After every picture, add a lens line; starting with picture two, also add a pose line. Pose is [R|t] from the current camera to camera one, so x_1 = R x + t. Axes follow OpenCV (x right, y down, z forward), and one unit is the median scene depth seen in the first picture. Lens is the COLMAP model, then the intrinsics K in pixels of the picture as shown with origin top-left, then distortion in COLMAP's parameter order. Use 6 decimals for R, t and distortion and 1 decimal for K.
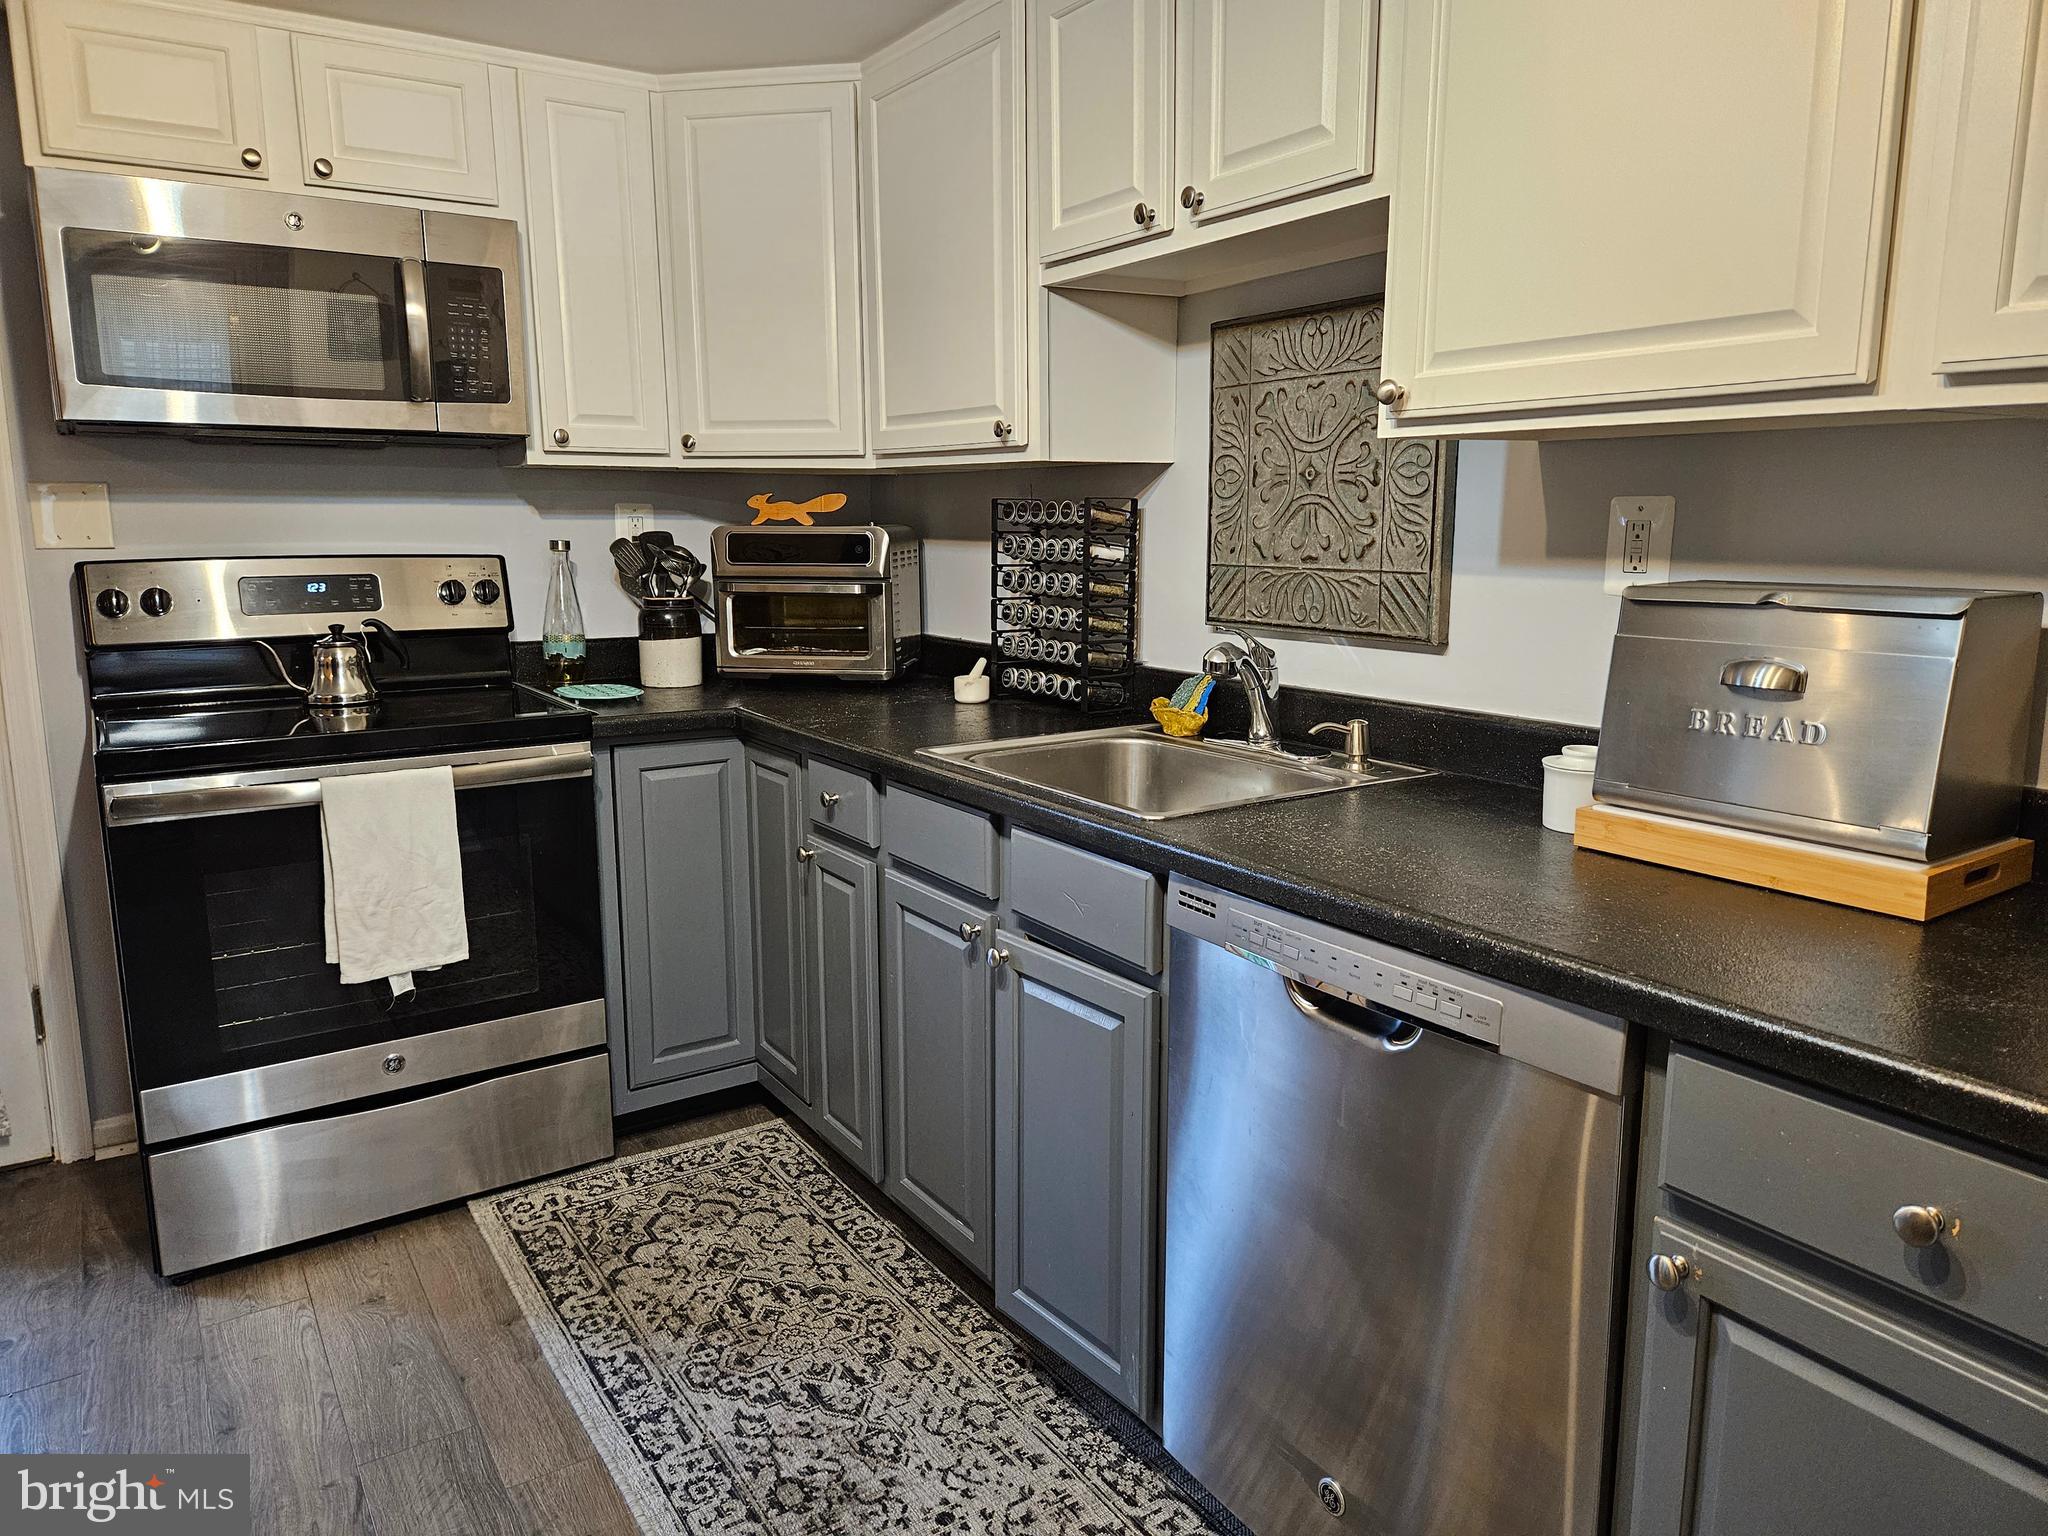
lens RADIAL K [[1366.4, 0, 1020.6], [0, 1366.4, 744.0], [0, 0, 1]] dist [0.094633, -0.087703]
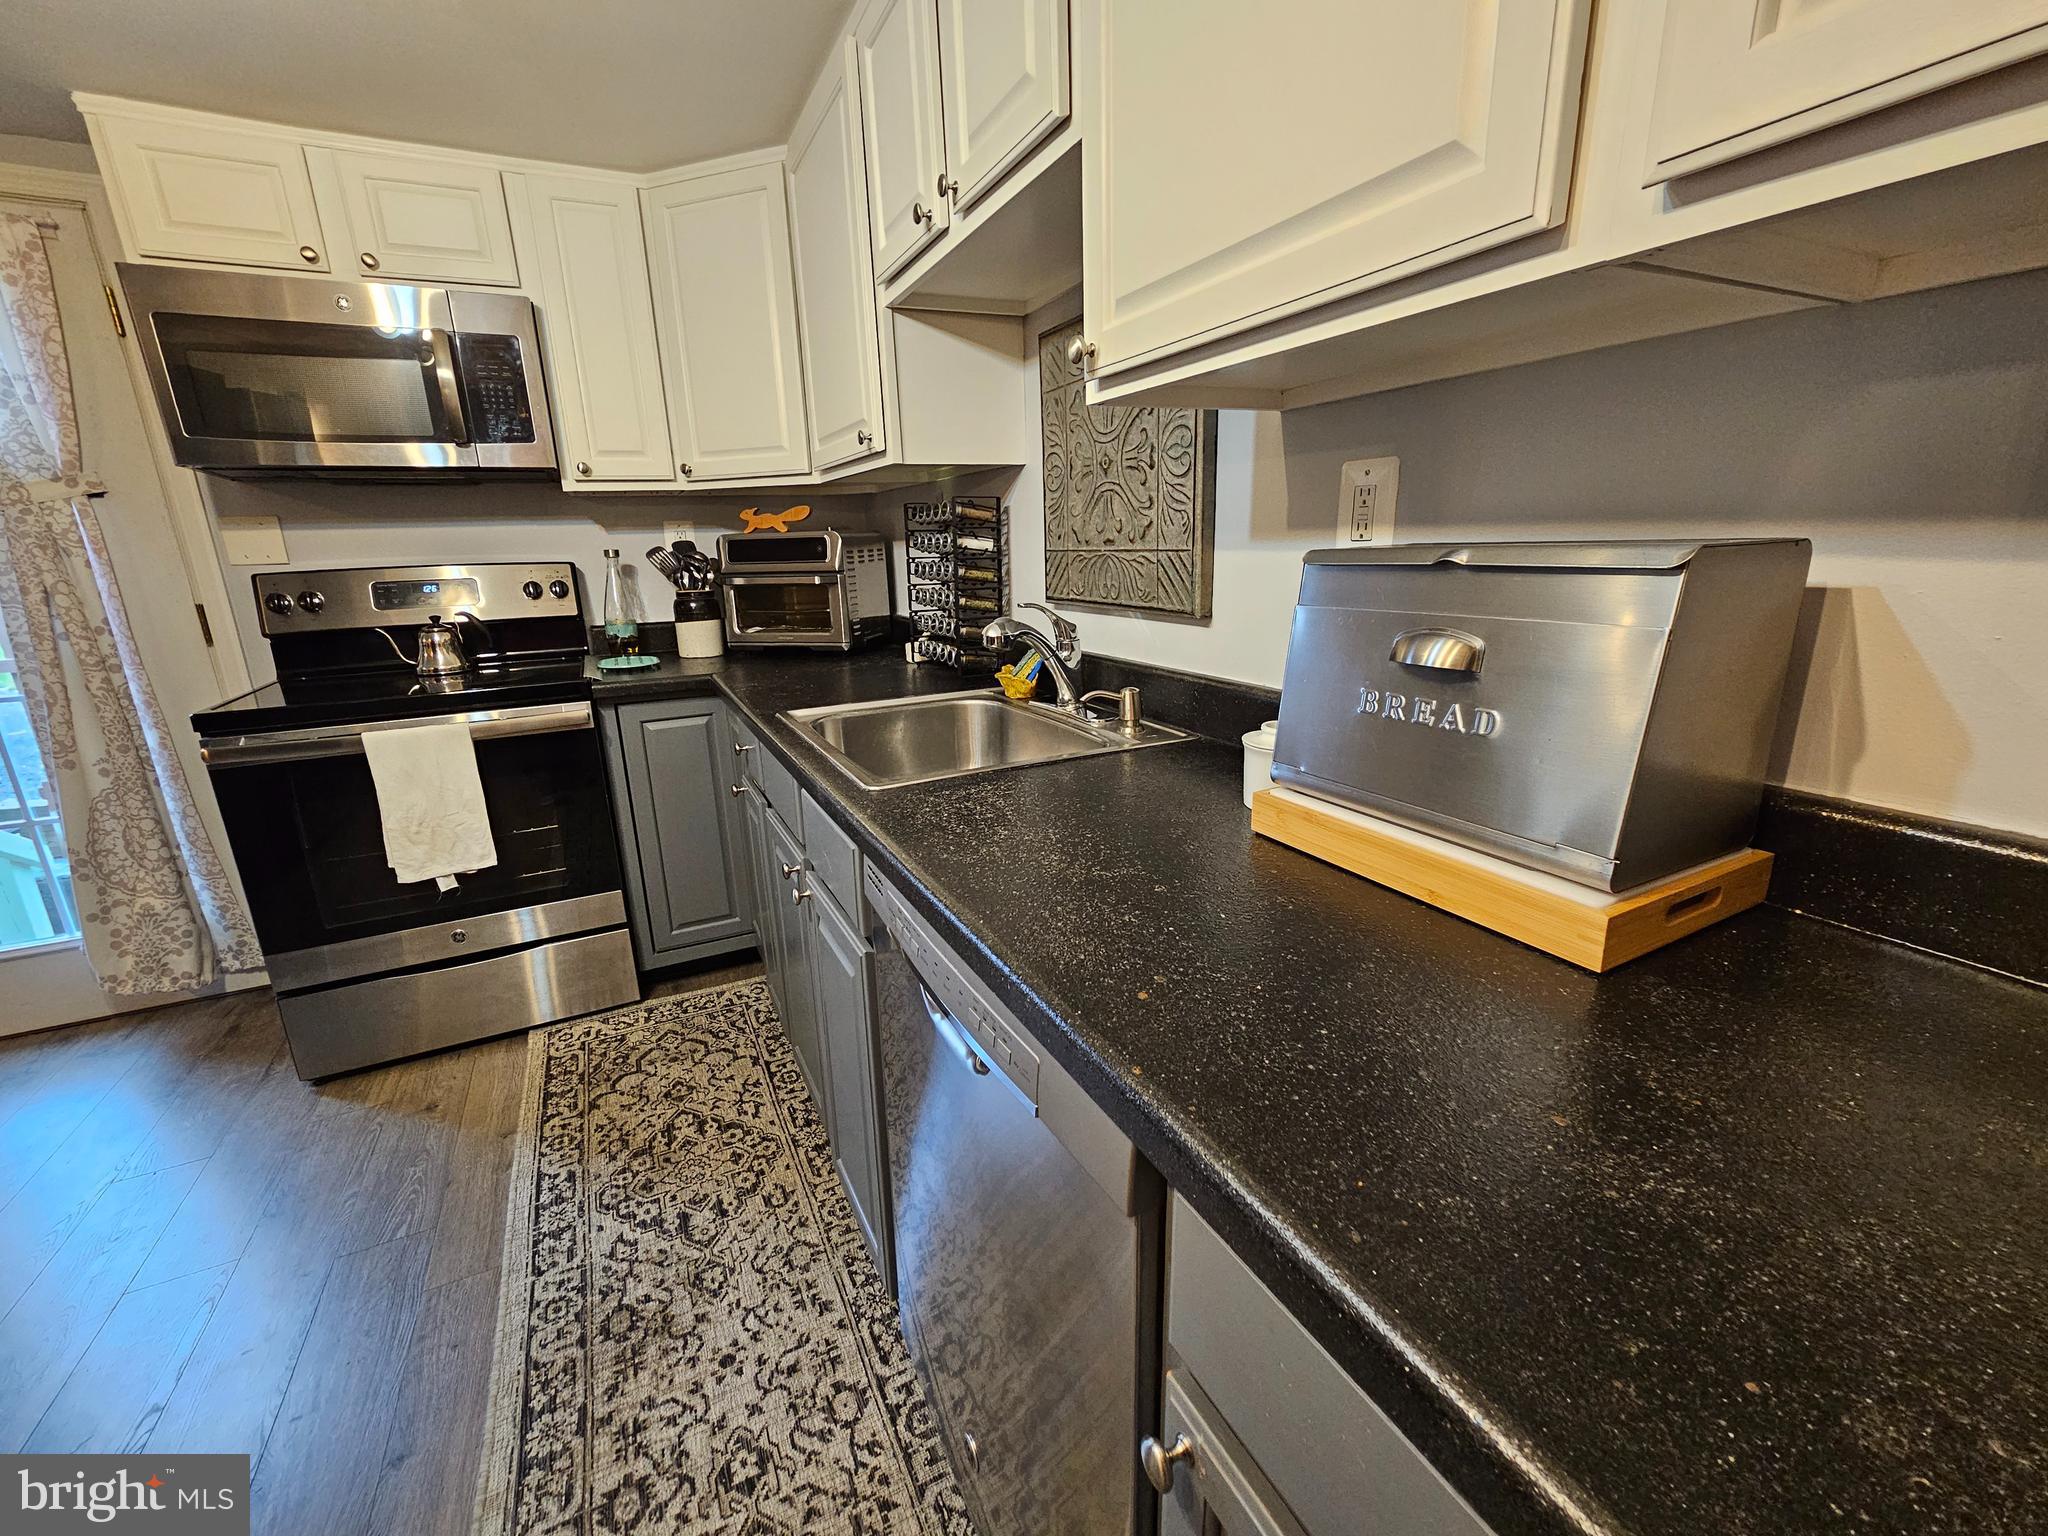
lens RADIAL K [[842.4, 0, 1004.4], [0, 842.4, 768.0], [0, 0, 1]] dist [0.001311, 0.000101]
pose [[0.990493, 0.009278, -0.137247, 0.220926], [0.004472, 0.995023, 0.099542, -0.019680], [0.137487, -0.099209, 0.985523, 0.292463]]
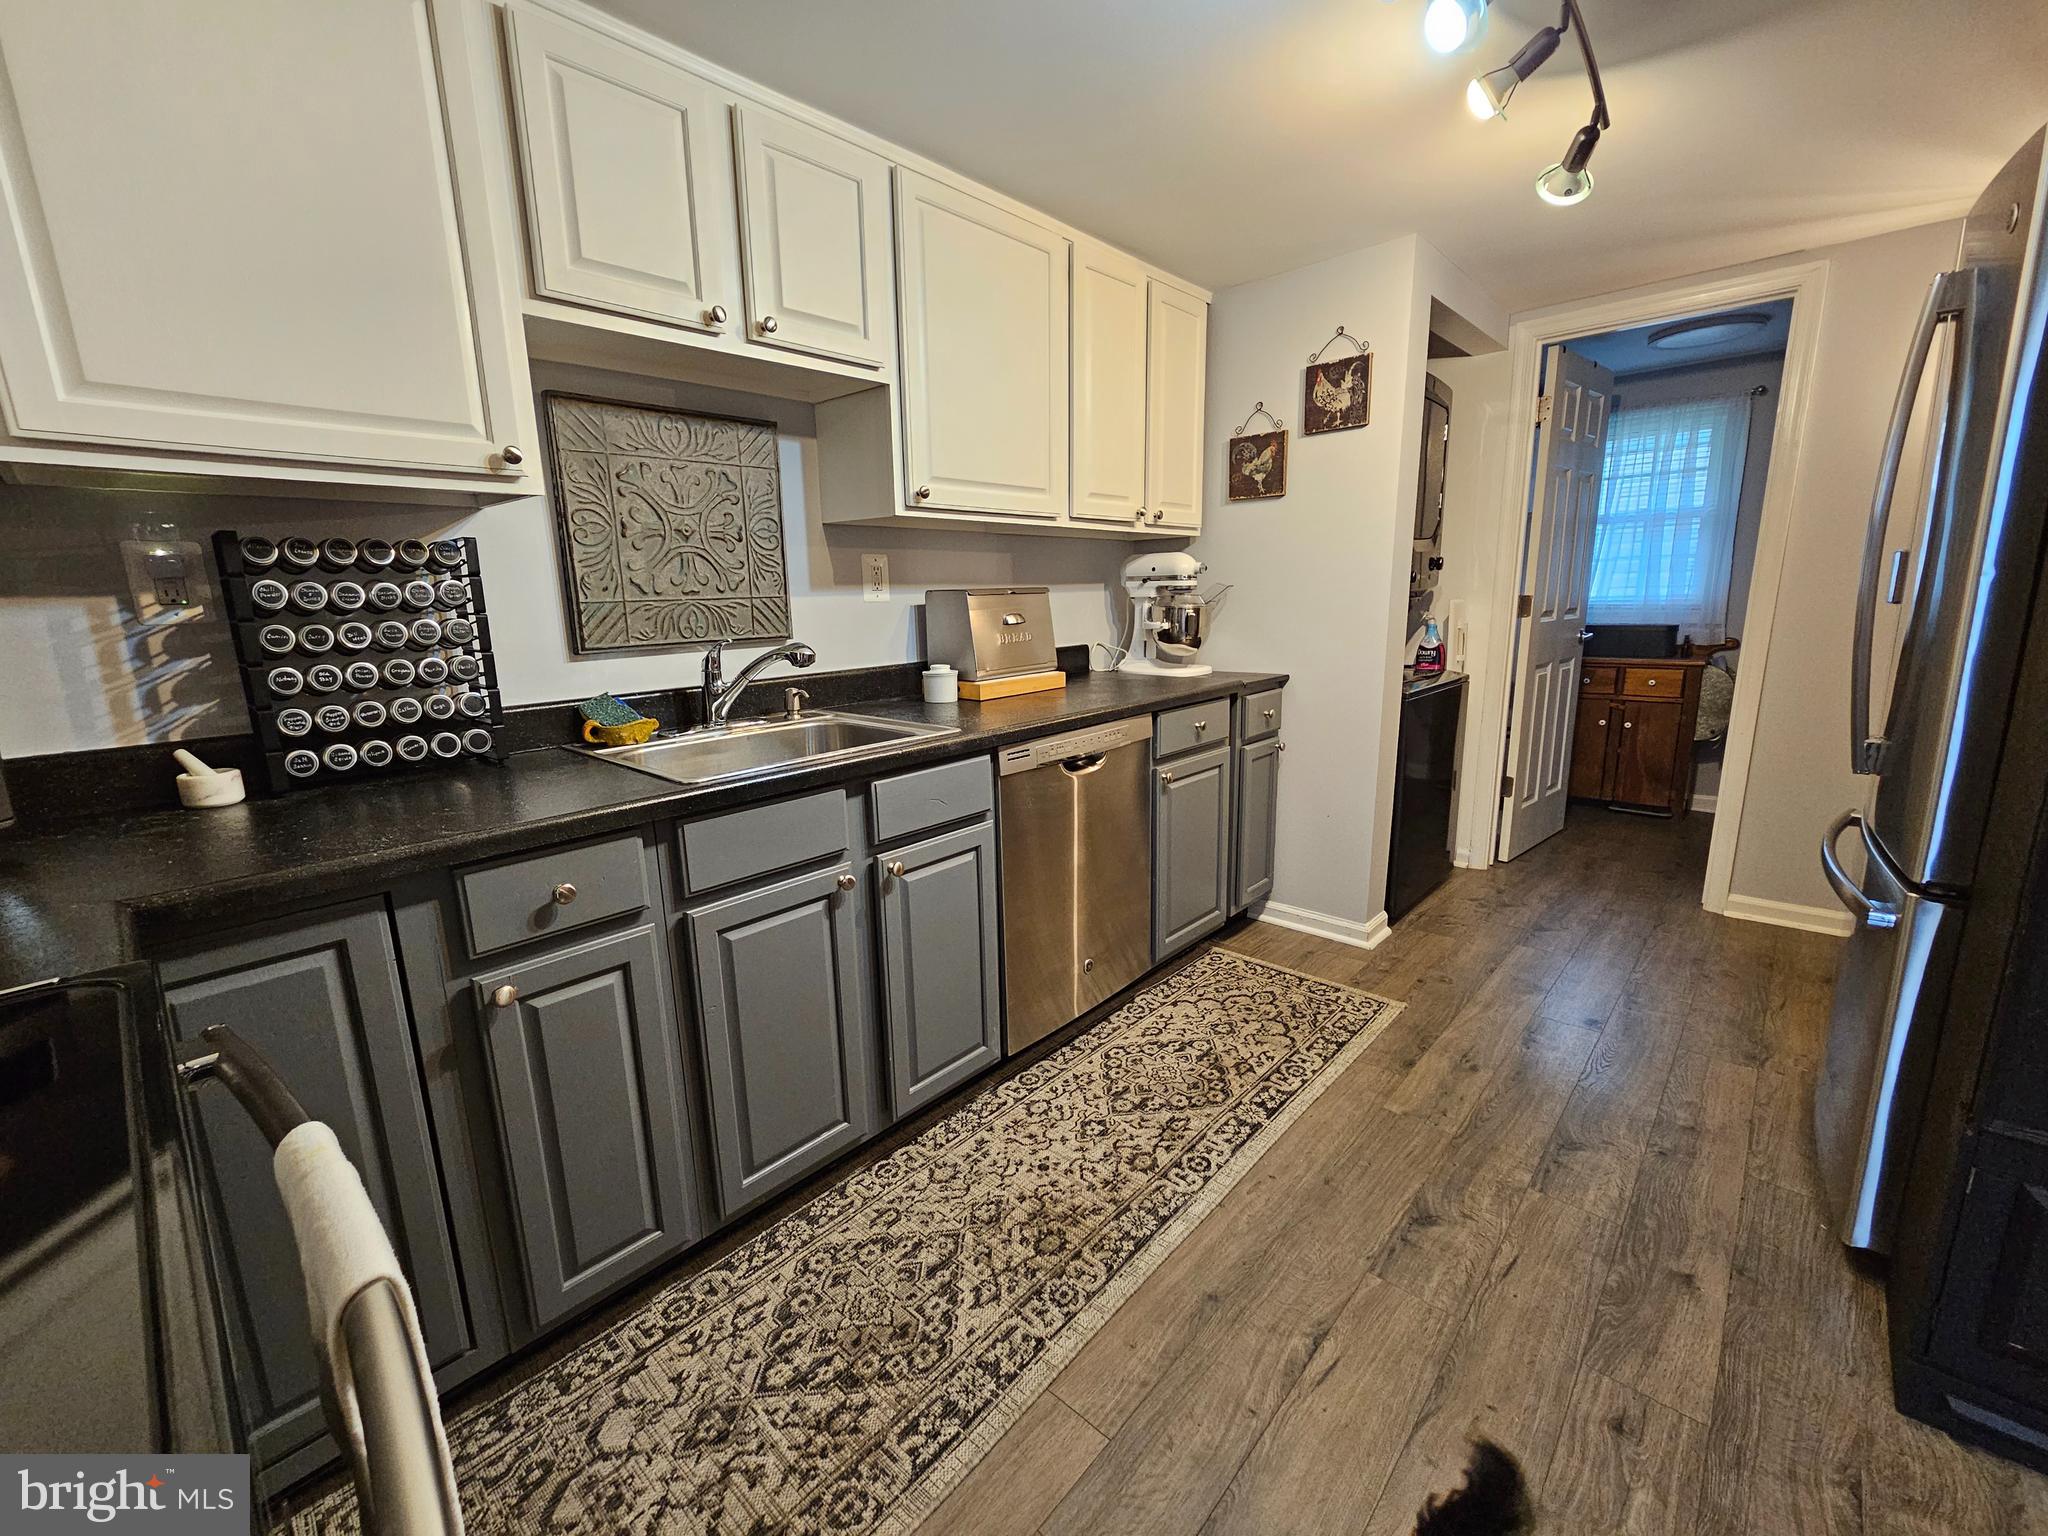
lens RADIAL K [[842.0, 0, 1011.6], [0, 842.0, 769.1], [0, 0, 1]] dist [0.003387, -0.003241]
pose [[-0.234321, -0.196342, 0.952126, -0.714306], [0.185637, 0.952334, 0.242071, -0.109697], [-0.954271, 0.233472, -0.186703, 0.884970]]
